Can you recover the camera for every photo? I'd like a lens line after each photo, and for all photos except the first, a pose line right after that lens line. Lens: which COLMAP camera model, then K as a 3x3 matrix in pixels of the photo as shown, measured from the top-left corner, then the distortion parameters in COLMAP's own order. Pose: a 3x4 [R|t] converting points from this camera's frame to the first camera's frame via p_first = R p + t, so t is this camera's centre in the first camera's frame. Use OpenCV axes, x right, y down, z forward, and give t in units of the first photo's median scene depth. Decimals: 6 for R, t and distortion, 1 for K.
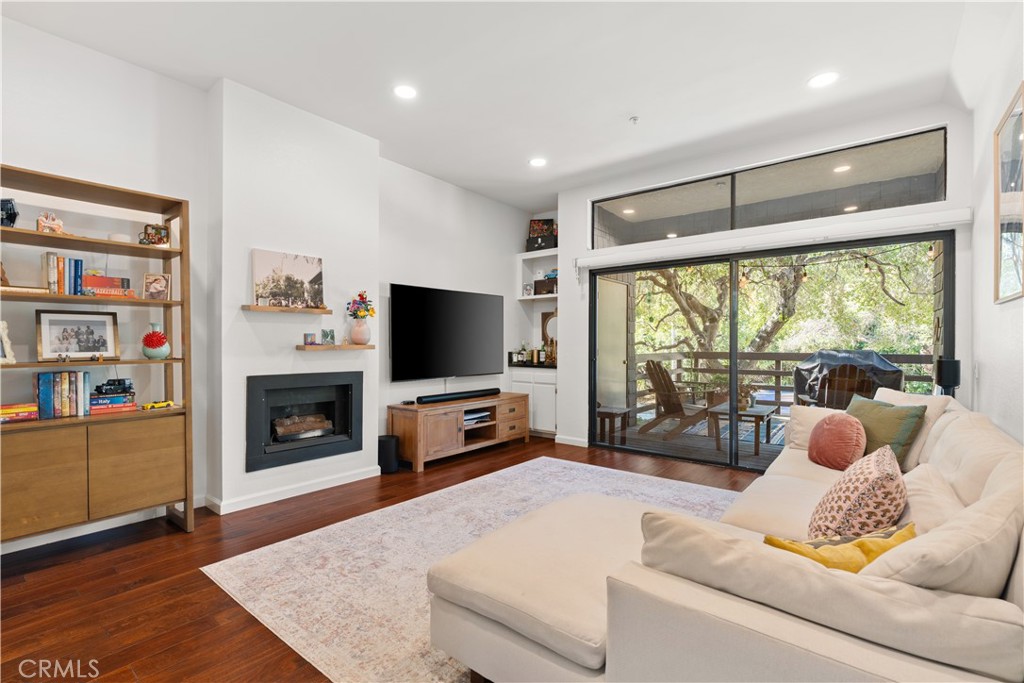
lens RADIAL K [[467.9, 0, 510.9], [0, 467.9, 341.3], [0, 0, 1]] dist [-0.006733, 0.000341]
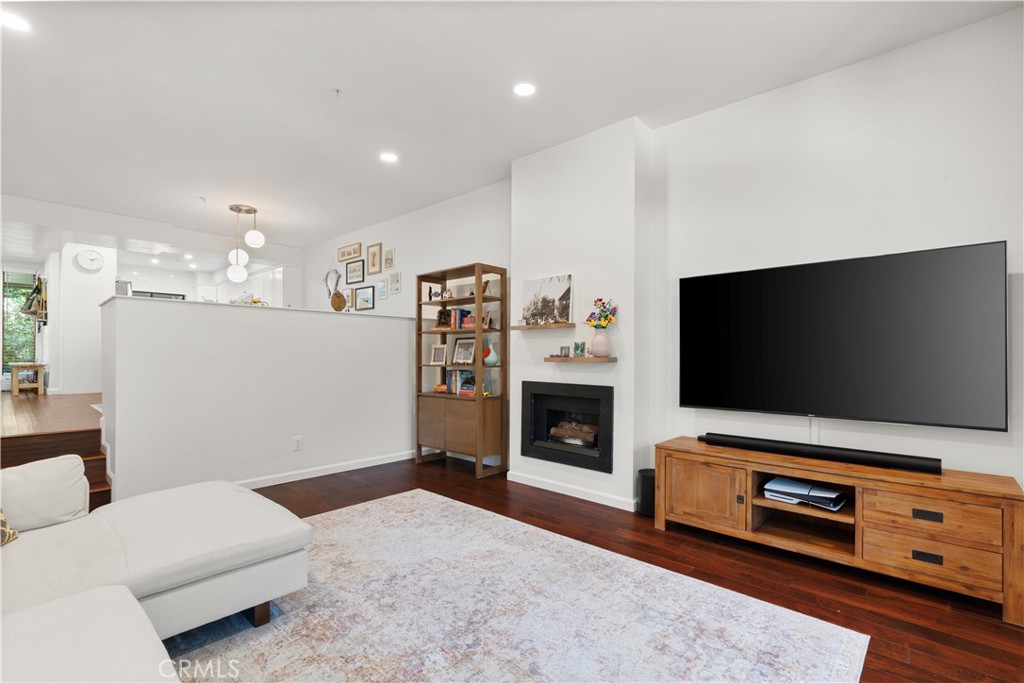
lens RADIAL K [[467.9, 0, 512.5], [0, 467.9, 355.8], [0, 0, 1]] dist [-0.006733, 0.000341]
pose [[-0.069234, -0.000780, -0.997600, 0.654291], [-0.000742, 0.999999, -0.000731, 0.005573], [0.997600, 0.000690, -0.069234, 0.955210]]
